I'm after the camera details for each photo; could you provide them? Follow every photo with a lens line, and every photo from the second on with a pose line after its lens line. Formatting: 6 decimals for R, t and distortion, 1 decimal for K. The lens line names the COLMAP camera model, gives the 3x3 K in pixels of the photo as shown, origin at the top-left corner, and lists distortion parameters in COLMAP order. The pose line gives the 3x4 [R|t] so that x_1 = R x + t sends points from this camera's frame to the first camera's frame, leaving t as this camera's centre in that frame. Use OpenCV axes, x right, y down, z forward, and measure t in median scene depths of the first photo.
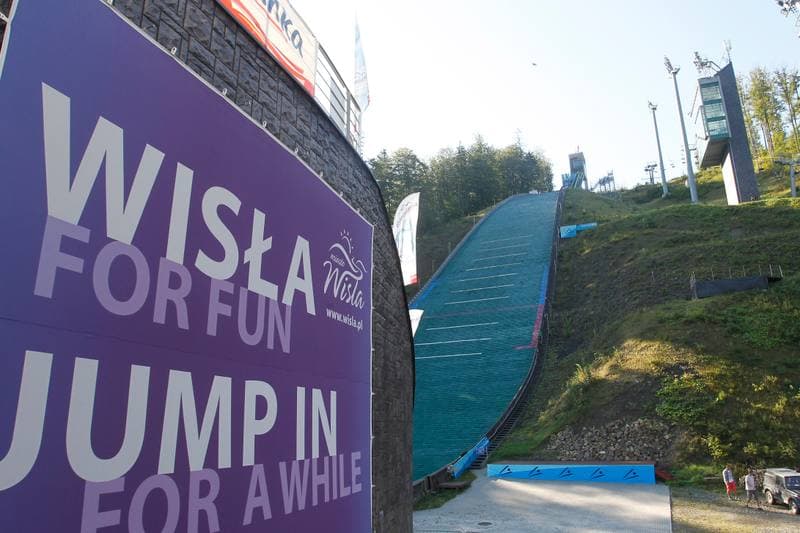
lens RADIAL K [[827.6, 0, 400.0], [0, 827.6, 266.5], [0, 0, 1]] dist [-0.165527, 0.249220]
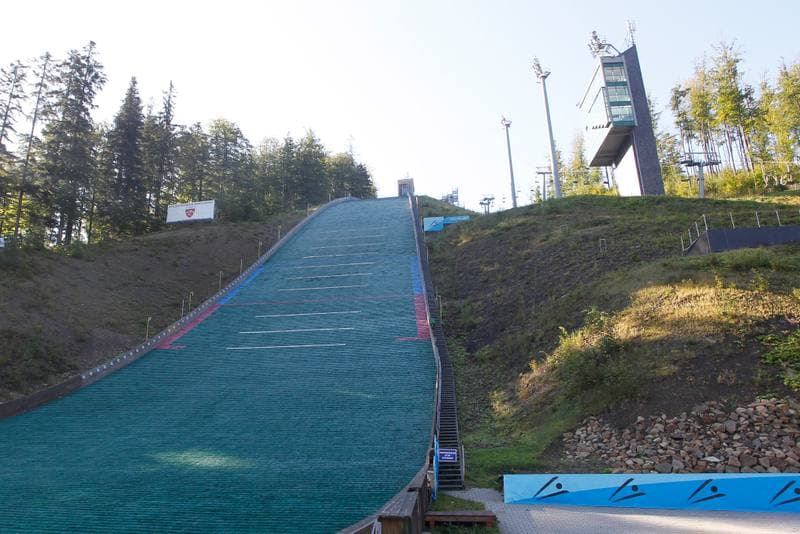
lens RADIAL K [[827.6, 0, 400.0], [0, 827.6, 267.0], [0, 0, 1]] dist [-0.165527, 0.249220]
pose [[0.962751, 0.091777, 0.254339, -0.026244], [-0.071220, 0.993491, -0.088904, 0.074425], [-0.260842, 0.067478, 0.963020, 0.252887]]
